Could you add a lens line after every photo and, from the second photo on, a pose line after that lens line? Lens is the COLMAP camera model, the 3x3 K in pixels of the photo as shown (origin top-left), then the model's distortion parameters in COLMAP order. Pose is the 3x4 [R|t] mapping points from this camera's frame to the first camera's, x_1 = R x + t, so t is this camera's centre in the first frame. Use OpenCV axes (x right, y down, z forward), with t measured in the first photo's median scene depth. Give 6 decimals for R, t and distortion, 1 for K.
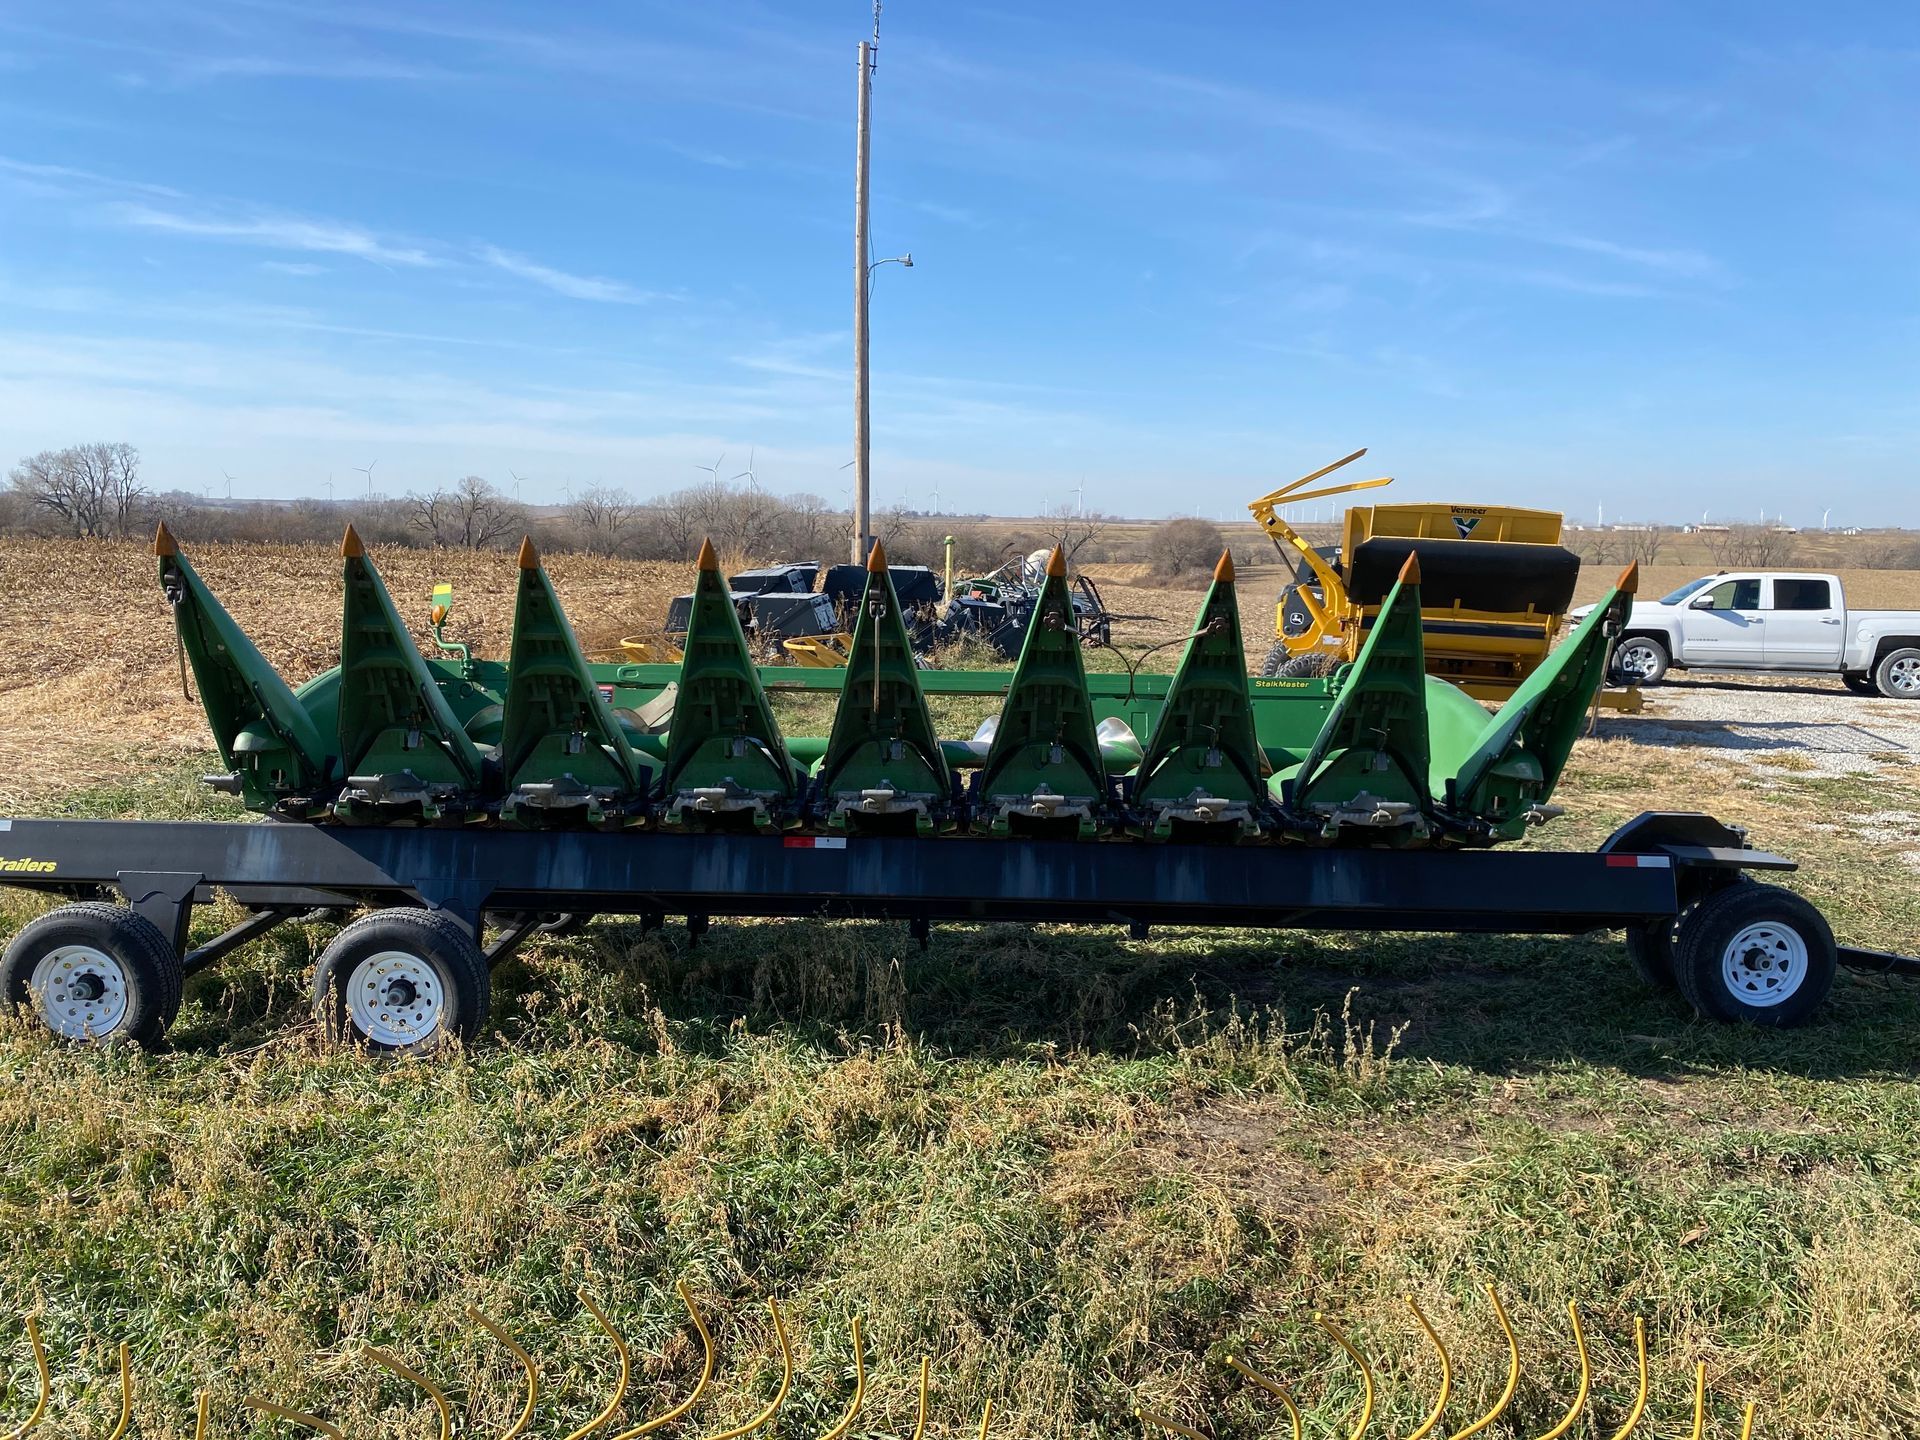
lens RADIAL K [[1495.5, 0, 960.0], [0, 1495.5, 720.0], [0, 0, 1]] dist [0.041066, -0.081606]
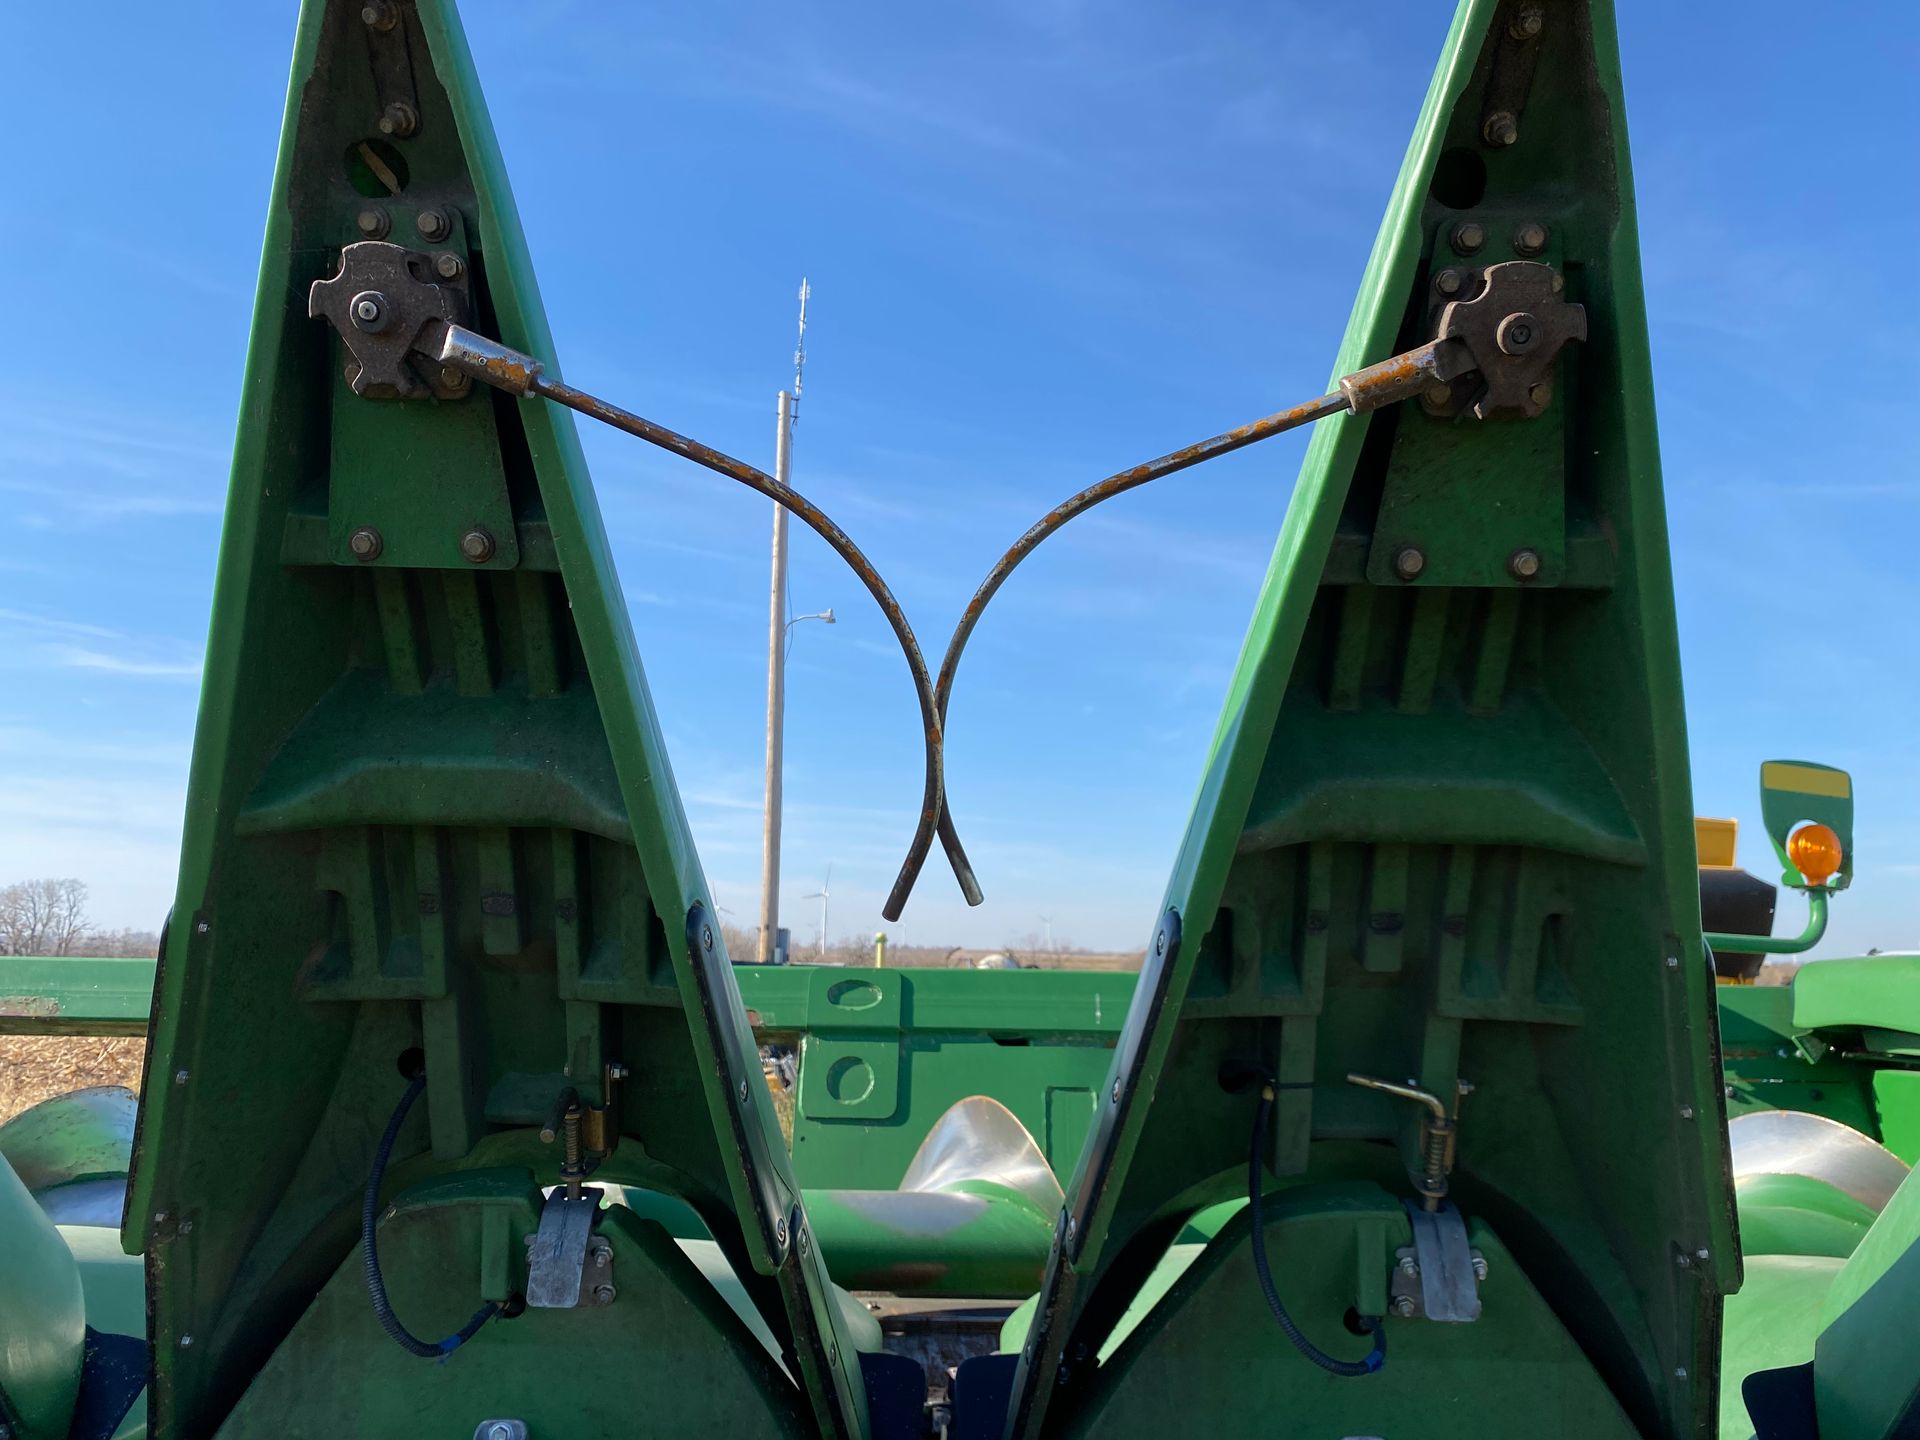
lens RADIAL K [[1495.5, 0, 960.0], [0, 1495.5, 720.0], [0, 0, 1]] dist [0.041066, -0.081606]
pose [[0.999779, -0.002078, 0.020941, 0.054487], [0.007955, 0.958589, -0.284681, 0.006663], [-0.019482, 0.284785, 0.958393, 0.406541]]
